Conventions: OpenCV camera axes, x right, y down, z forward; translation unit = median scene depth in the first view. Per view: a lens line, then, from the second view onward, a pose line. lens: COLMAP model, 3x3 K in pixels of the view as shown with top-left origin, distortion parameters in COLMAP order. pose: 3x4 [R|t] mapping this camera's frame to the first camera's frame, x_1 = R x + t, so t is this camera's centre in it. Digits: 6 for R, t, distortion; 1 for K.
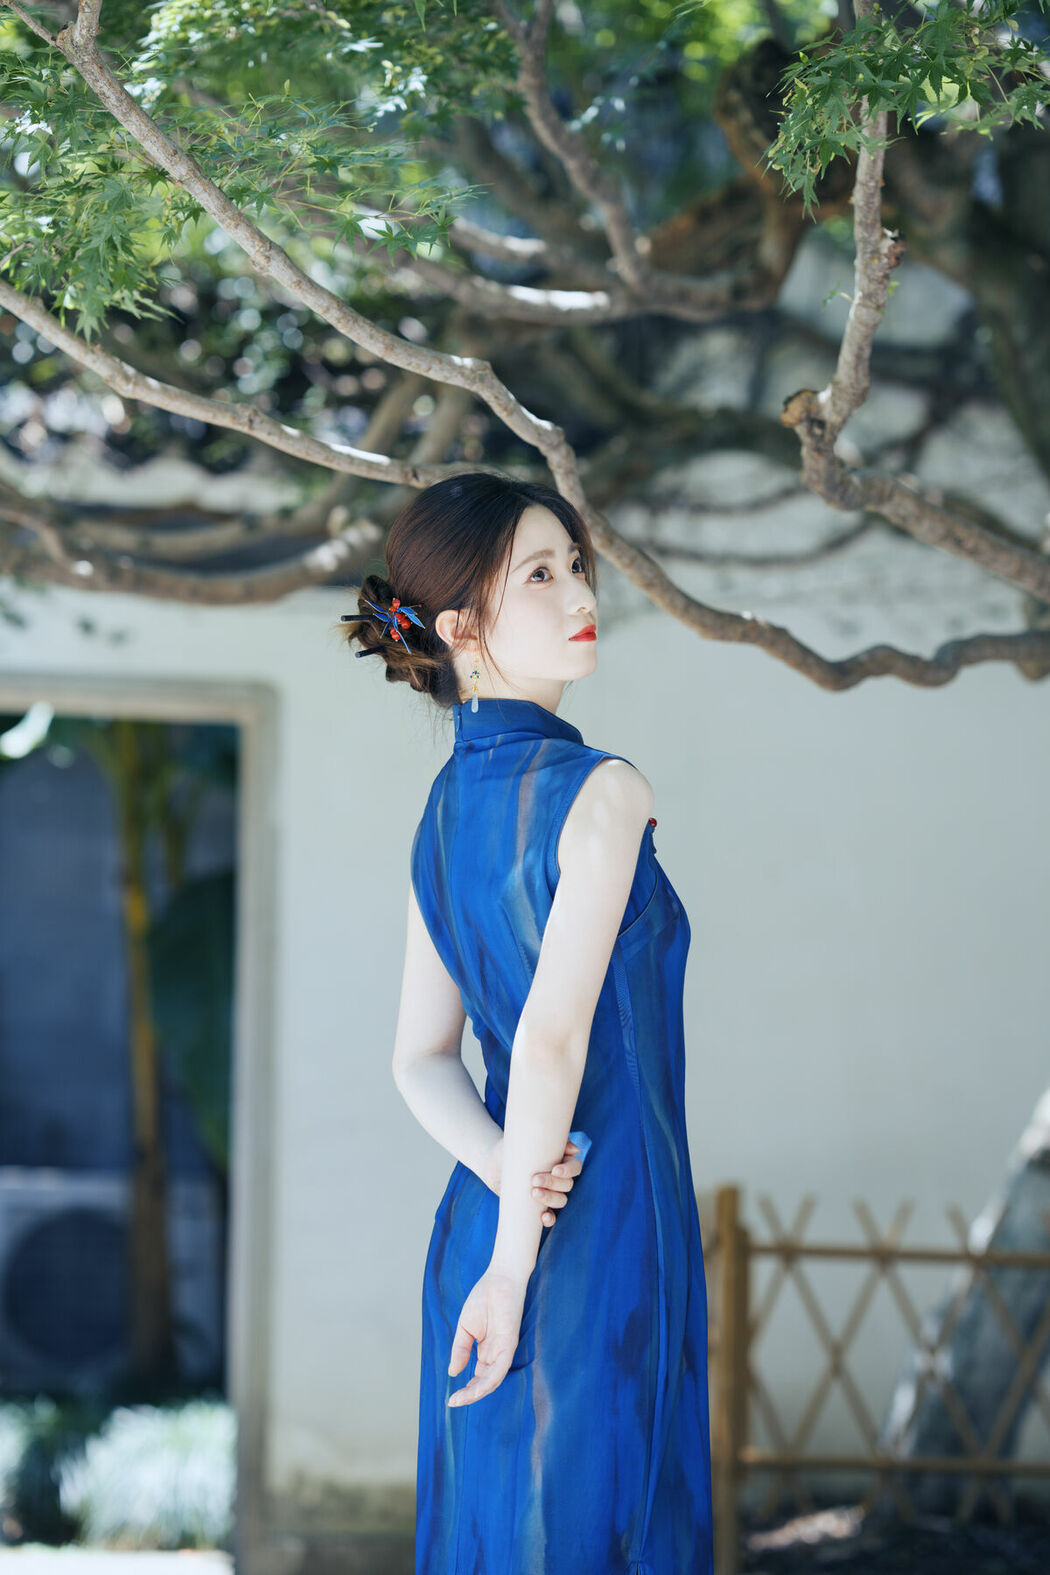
lens RADIAL K [[3815.5, 0, 525.0], [0, 3815.5, 787.5], [0, 0, 1]] dist [0.166555, 0.286896]
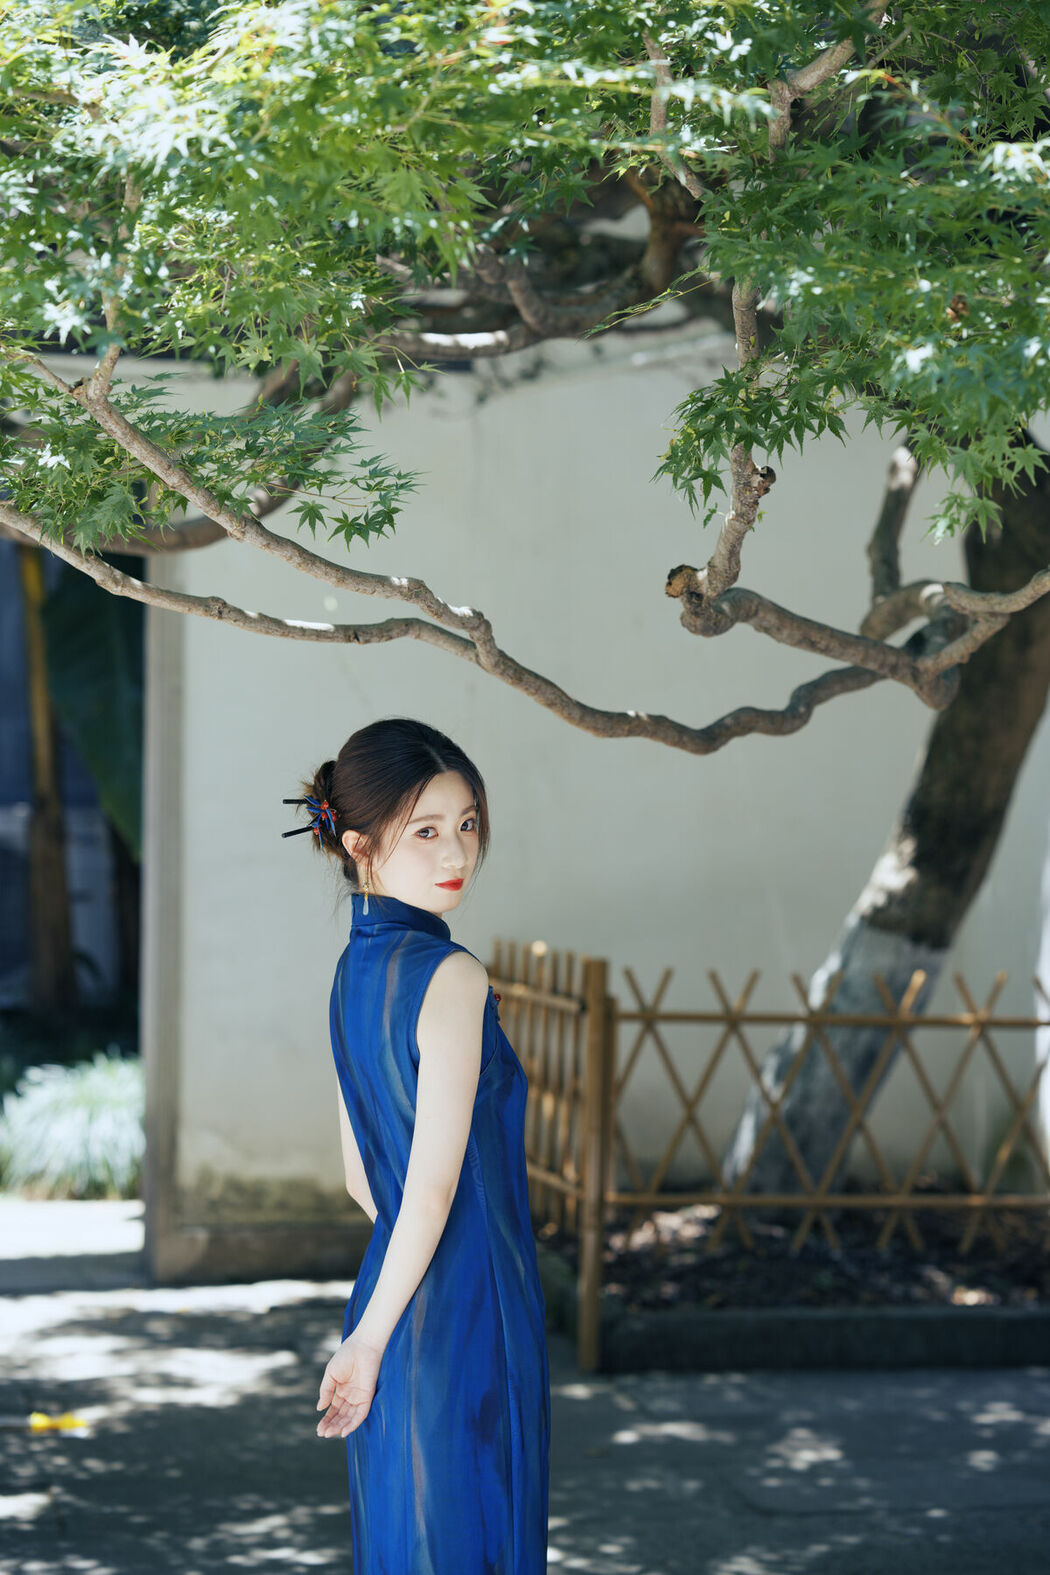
lens RADIAL K [[3815.5, 0, 525.0], [0, 3815.5, 787.5], [0, 0, 1]] dist [0.166555, 0.286896]
pose [[0.999190, 0.004747, 0.039963, -0.012606], [-0.010840, 0.988062, 0.153677, -0.116785], [-0.038756, -0.153986, 0.987313, -0.094013]]
